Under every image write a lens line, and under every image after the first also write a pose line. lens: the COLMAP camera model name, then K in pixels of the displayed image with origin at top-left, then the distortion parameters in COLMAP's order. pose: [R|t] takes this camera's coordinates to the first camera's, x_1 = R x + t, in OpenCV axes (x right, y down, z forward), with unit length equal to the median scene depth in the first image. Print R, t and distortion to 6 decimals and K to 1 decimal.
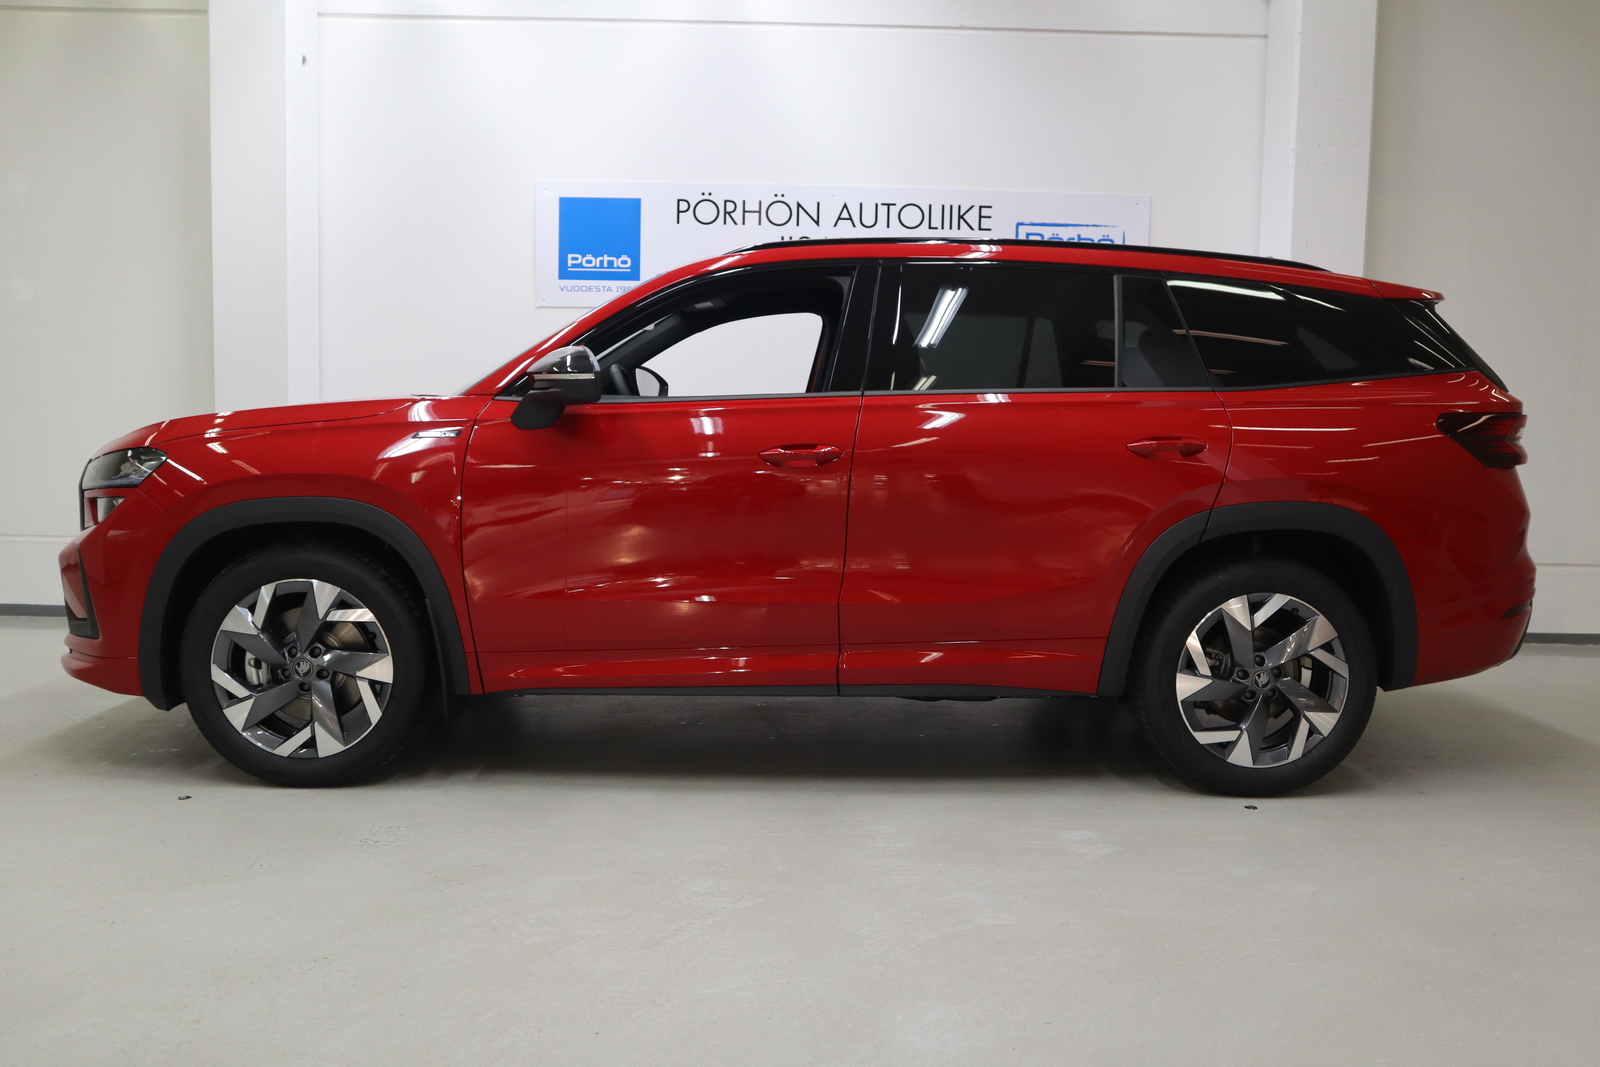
lens RADIAL K [[1307.3, 0, 802.9], [0, 1307.3, 536.3], [0, 0, 1]] dist [-0.059420, 0.033463]
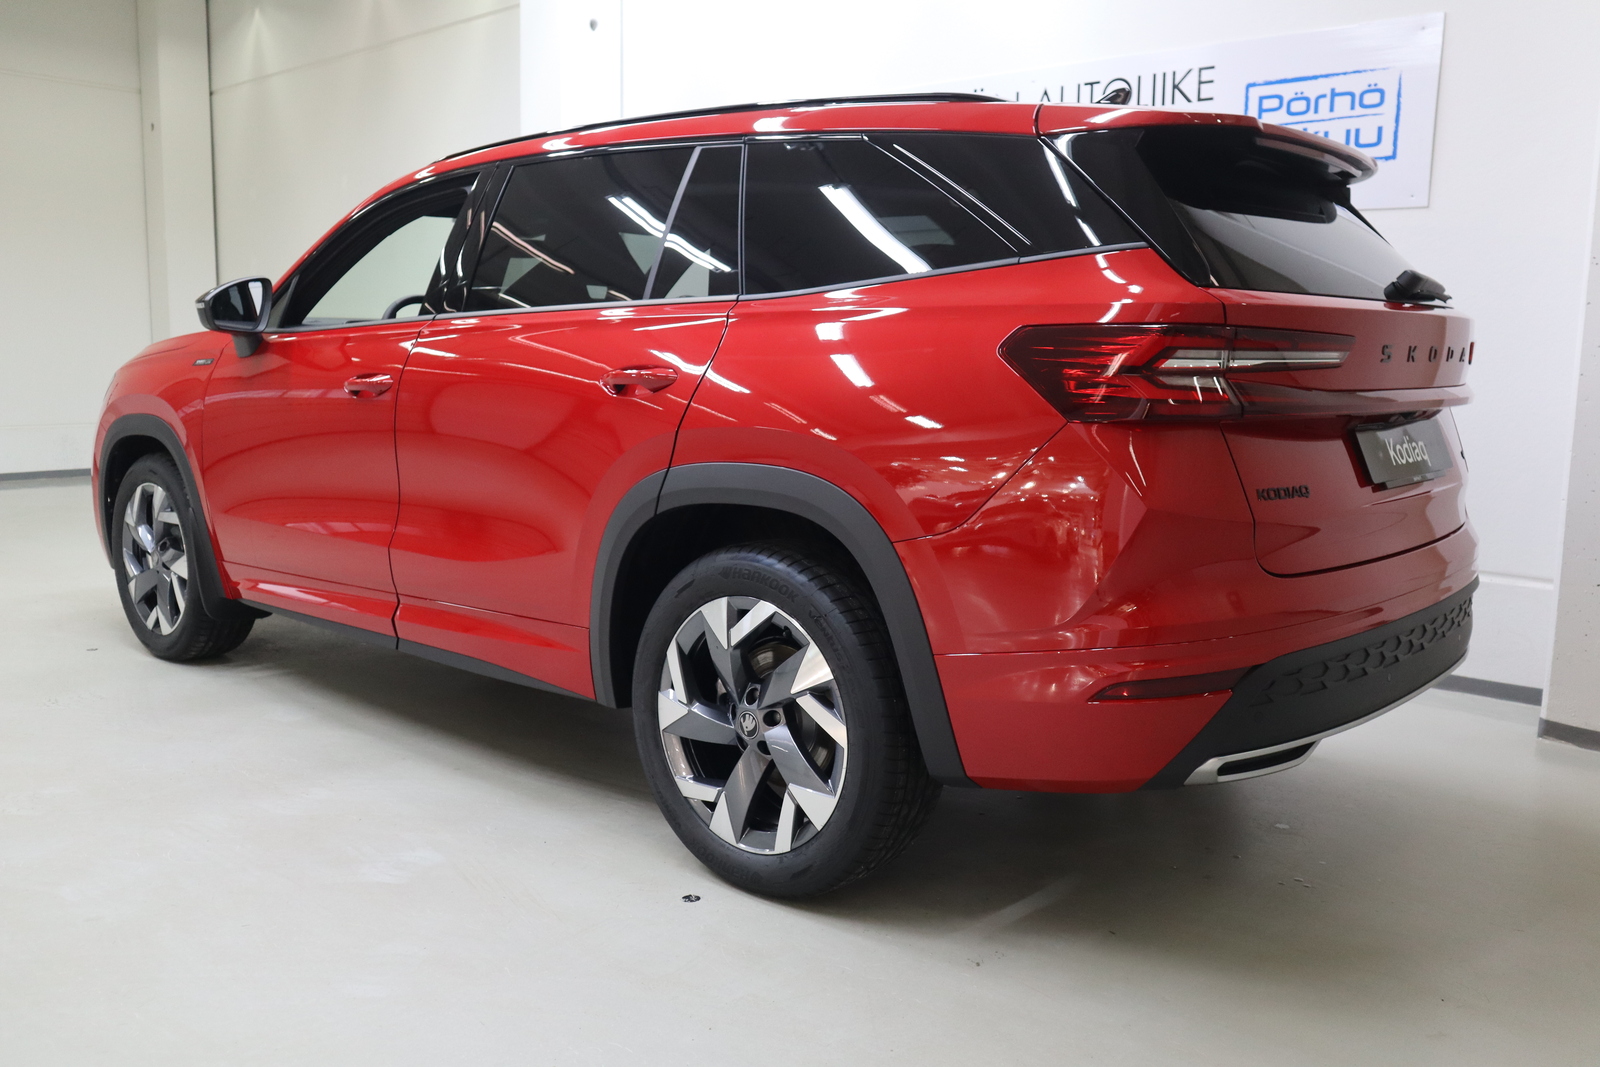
lens RADIAL K [[1307.3, 0, 809.2], [0, 1307.3, 538.8], [0, 0, 1]] dist [-0.059420, 0.033463]
pose [[0.725908, 0.093198, -0.681448, 0.500139], [-0.068441, 0.995647, 0.063263, -0.018956], [0.684378, 0.000716, 0.729127, 0.313578]]
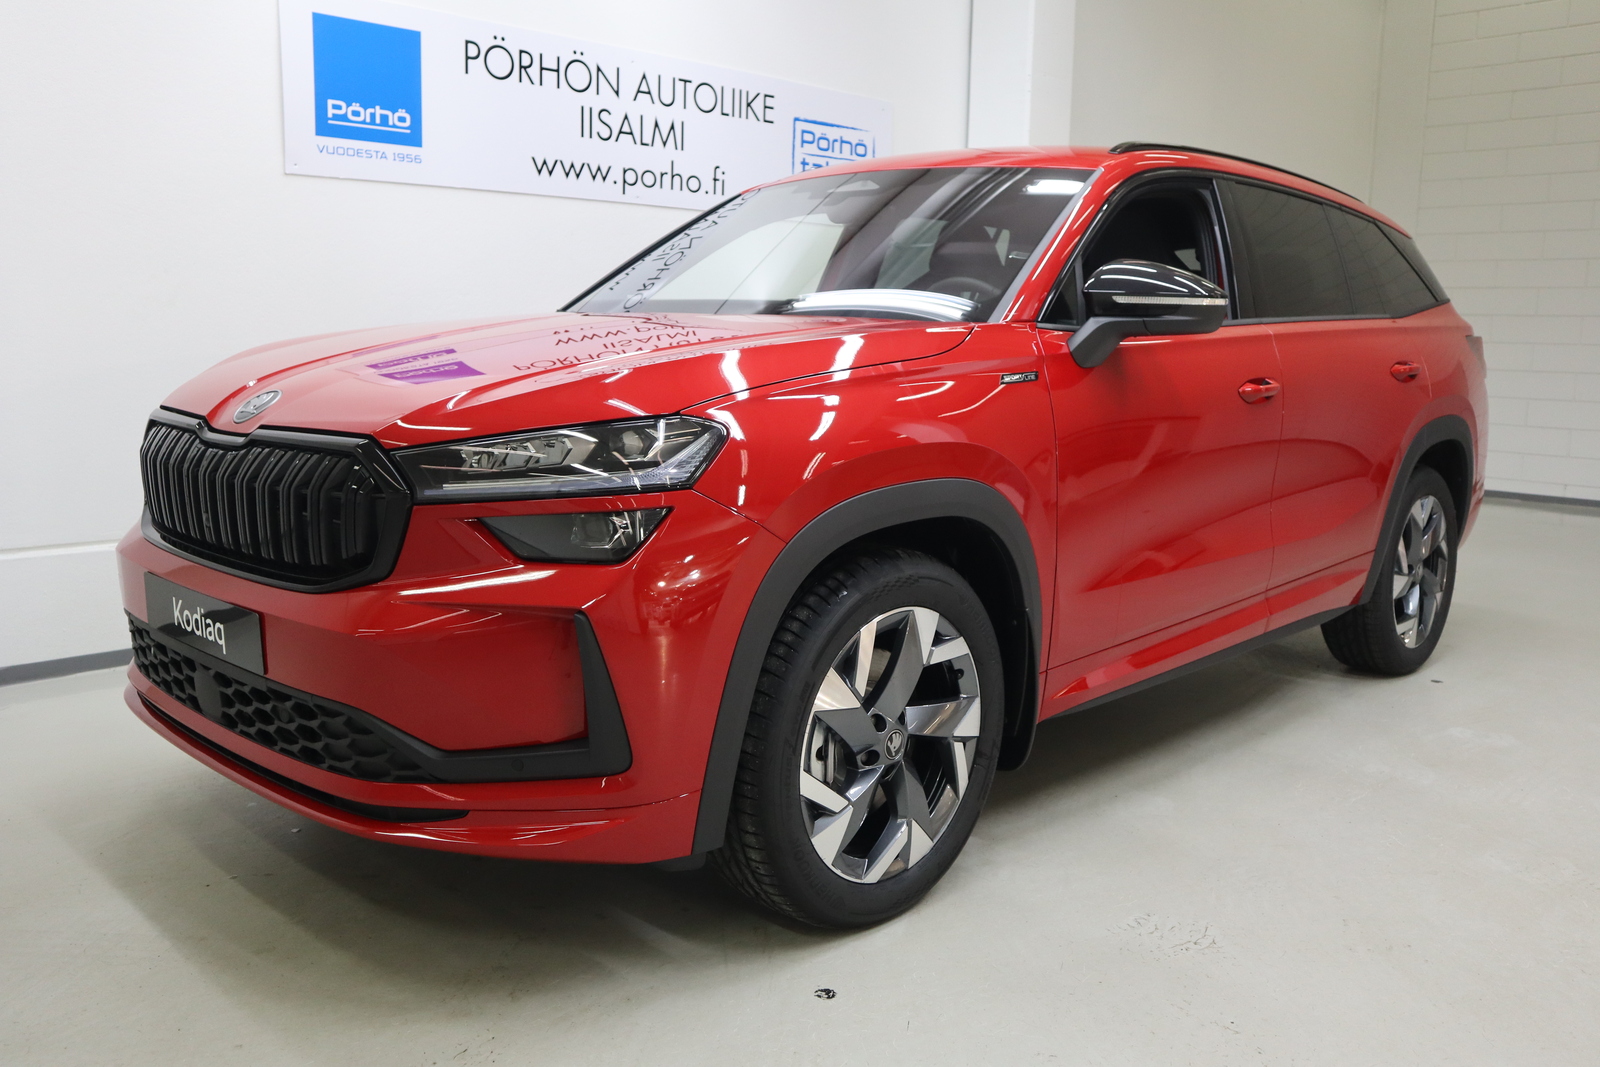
lens RADIAL K [[1313.3, 0, 794.1], [0, 1313.3, 534.7], [0, 0, 1]] dist [-0.052124, 0.011942]
pose [[0.724740, -0.112839, 0.679720, -0.495730], [0.060735, 0.993121, 0.100109, -0.041219], [-0.686340, -0.031270, 0.726608, 0.322231]]
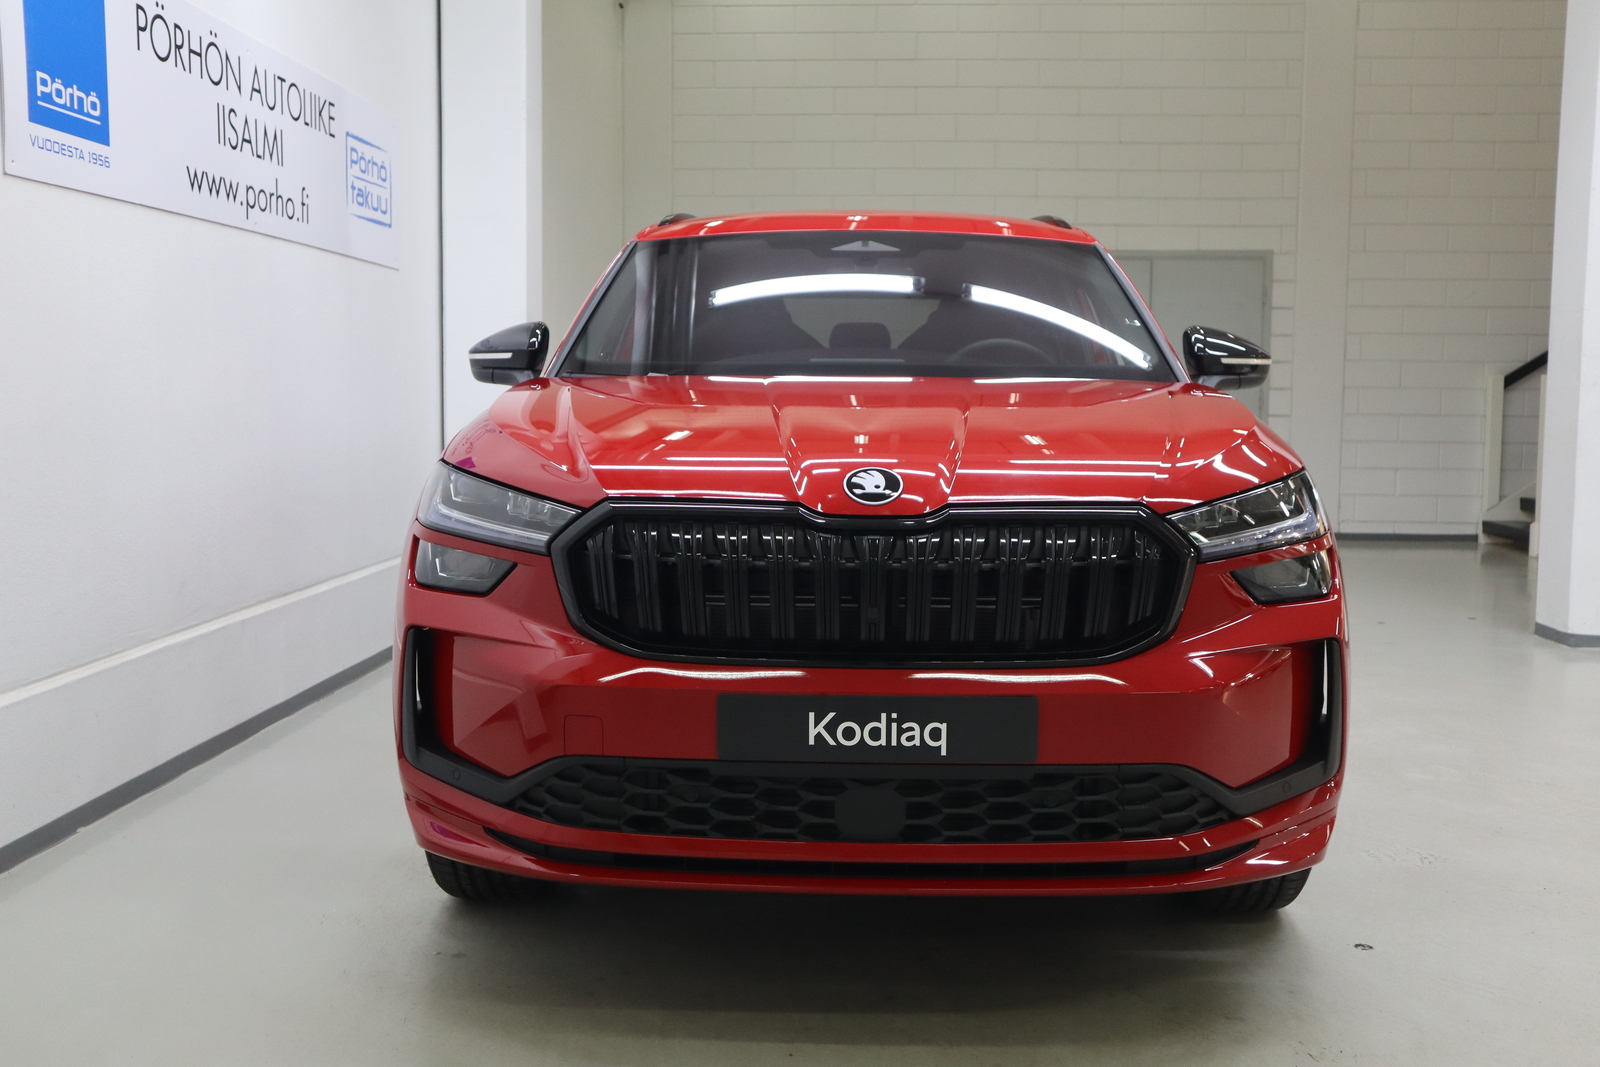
lens RADIAL K [[1612.6, 0, 796.2], [0, 1612.6, 527.9], [0, 0, 1]] dist [-0.050310, 0.000000]
pose [[0.070707, -0.104308, 0.992028, -0.763713], [0.091159, 0.991032, 0.097706, -0.080679], [-0.993323, 0.083524, 0.079582, 0.687813]]
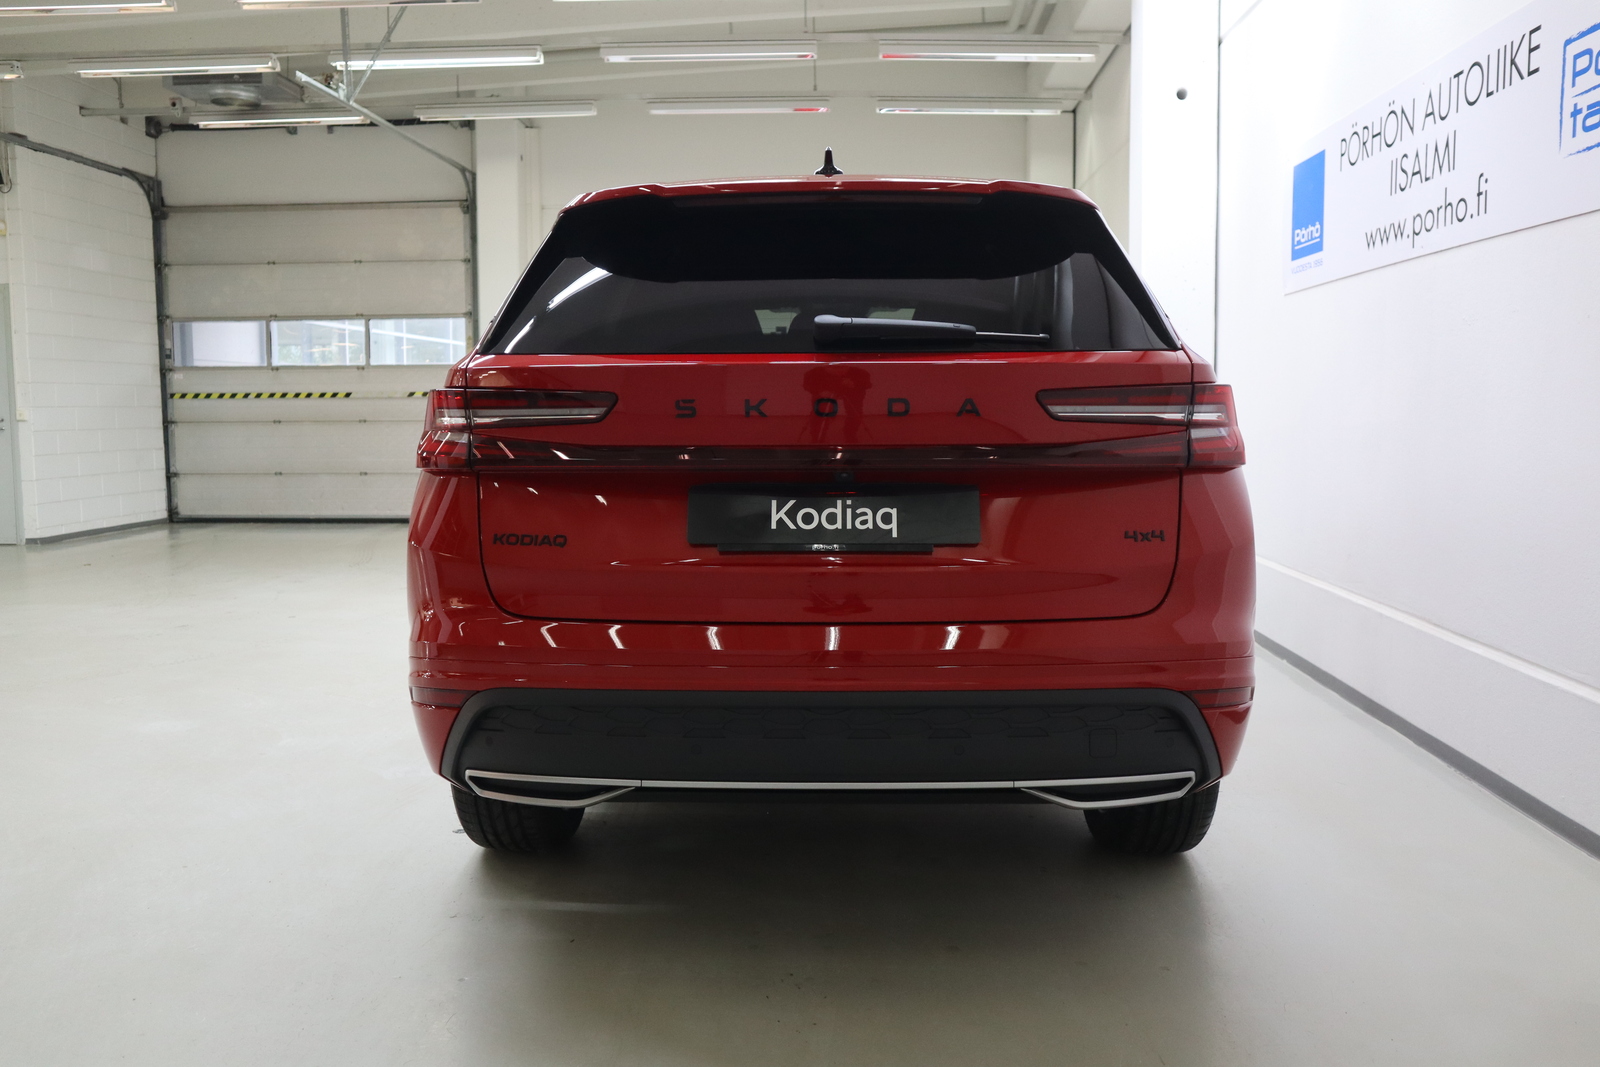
lens RADIAL K [[1307.3, 0, 804.3], [0, 1307.3, 525.3], [0, 0, 1]] dist [-0.059420, 0.033463]
pose [[-0.070824, 0.071960, -0.994890, 0.718085], [-0.094022, 0.992472, 0.078479, -0.058187], [0.993048, 0.099100, -0.063525, 0.747707]]
